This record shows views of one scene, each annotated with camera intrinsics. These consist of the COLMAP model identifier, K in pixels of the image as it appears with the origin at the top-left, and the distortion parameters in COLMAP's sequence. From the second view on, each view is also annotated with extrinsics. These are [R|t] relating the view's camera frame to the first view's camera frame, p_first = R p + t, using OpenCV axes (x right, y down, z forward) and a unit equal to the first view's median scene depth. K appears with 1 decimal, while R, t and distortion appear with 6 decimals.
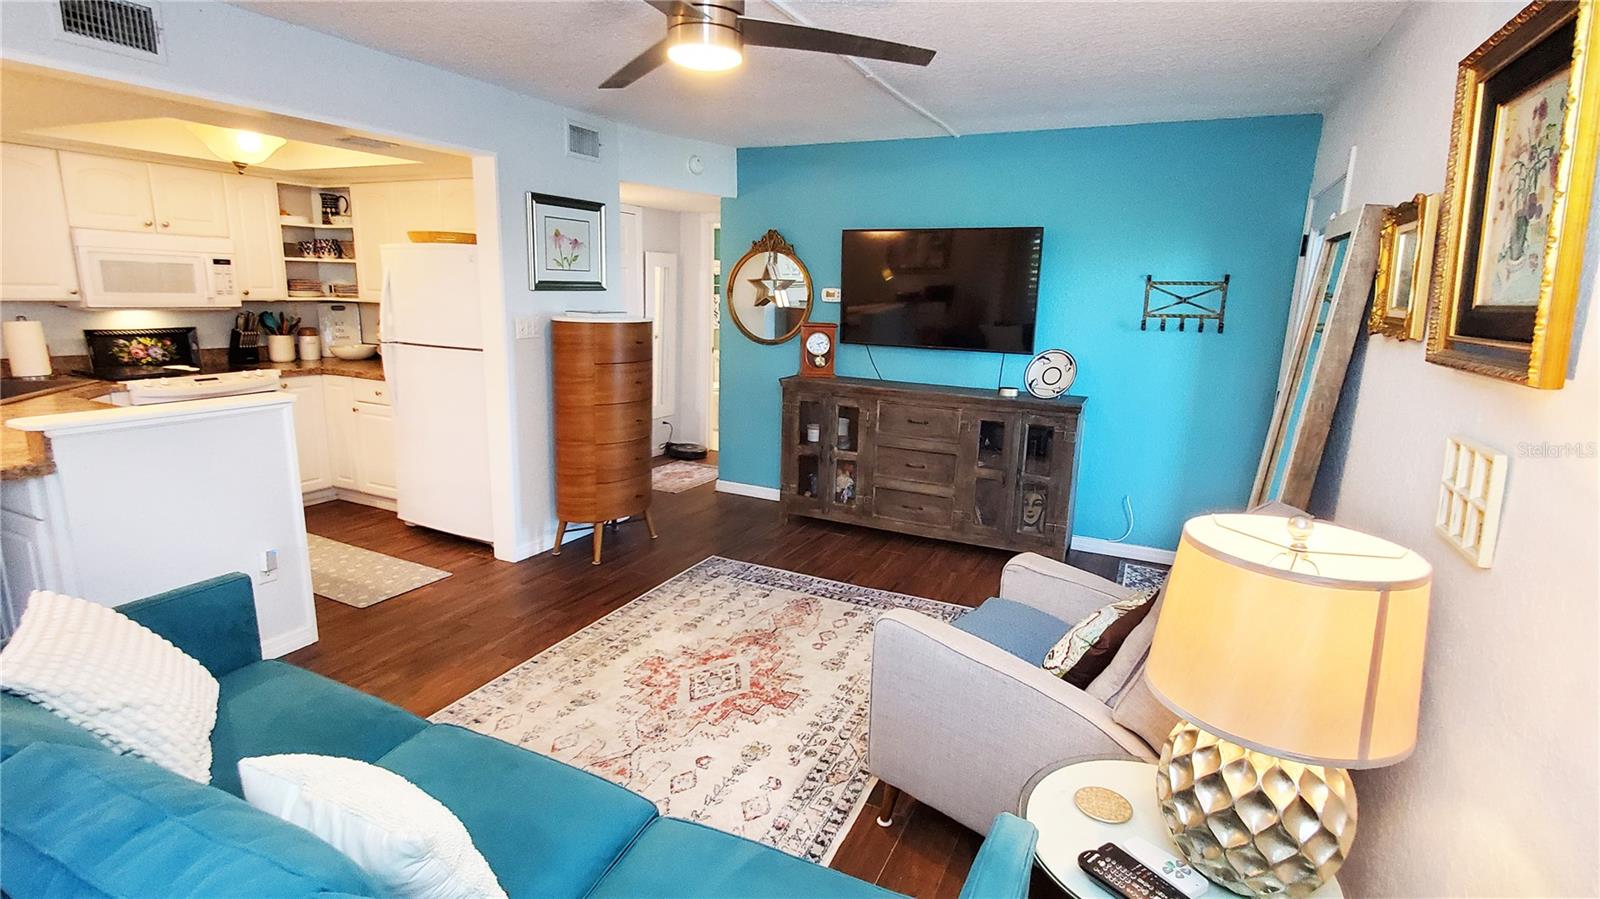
lens RADIAL K [[772.6, 0, 797.8], [0, 772.6, 453.6], [0, 0, 1]] dist [-0.005232, 0.003897]
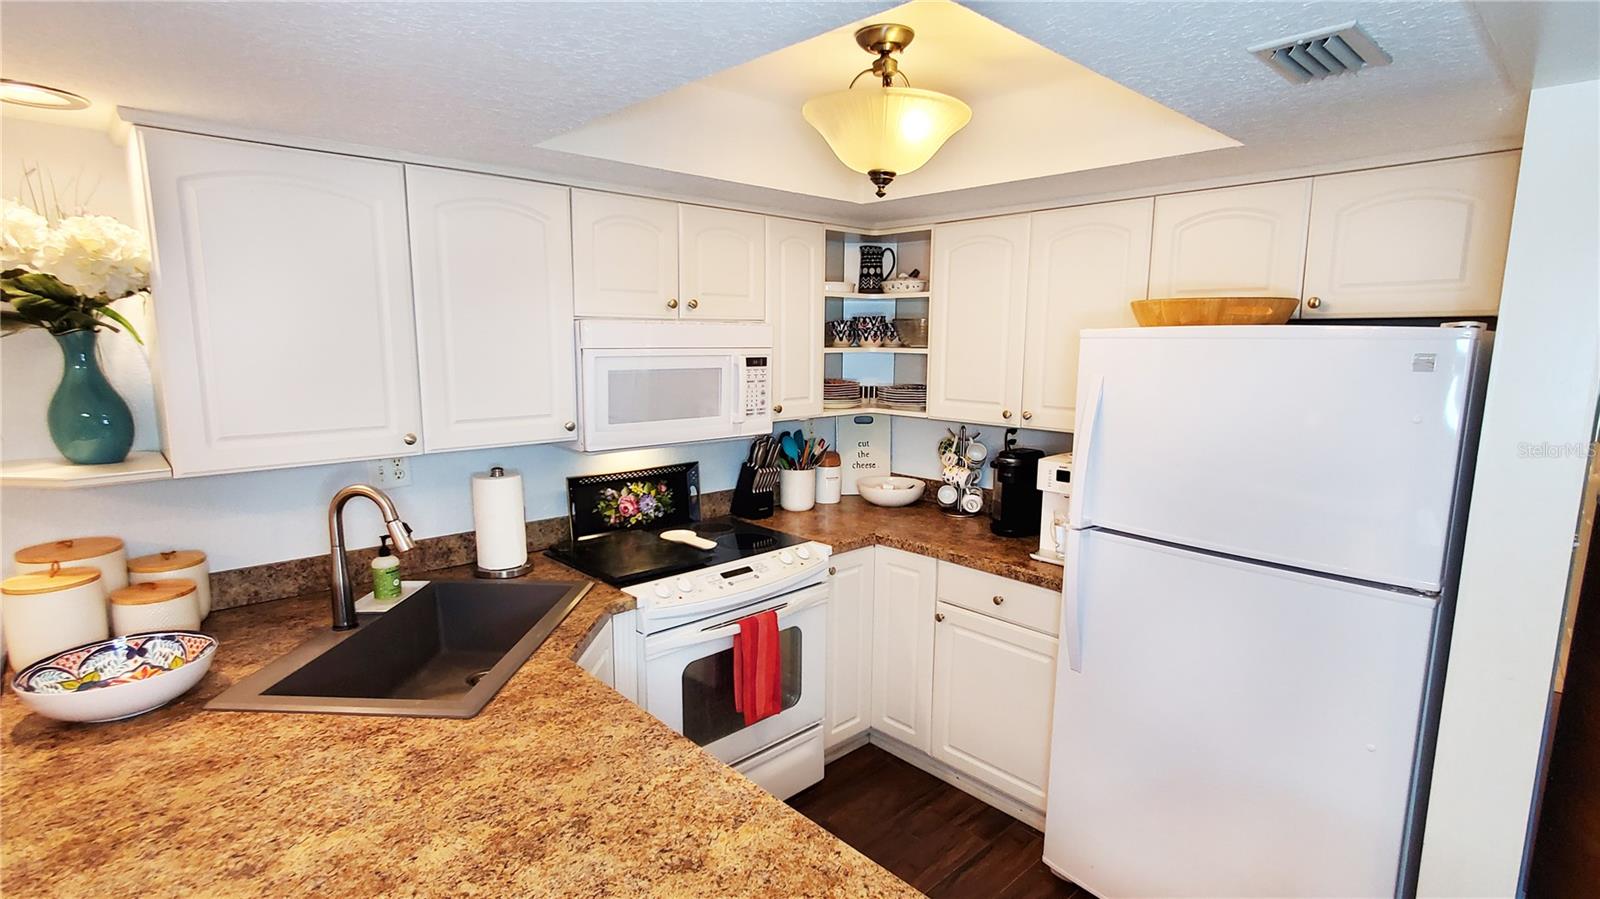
lens RADIAL K [[772.6, 0, 793.3], [0, 772.6, 454.0], [0, 0, 1]] dist [-0.005232, 0.003897]
pose [[0.934389, 0.030862, -0.354914, -0.446881], [-0.054668, 0.996862, -0.057242, -0.128129], [0.352034, 0.072889, 0.933145, 0.403597]]
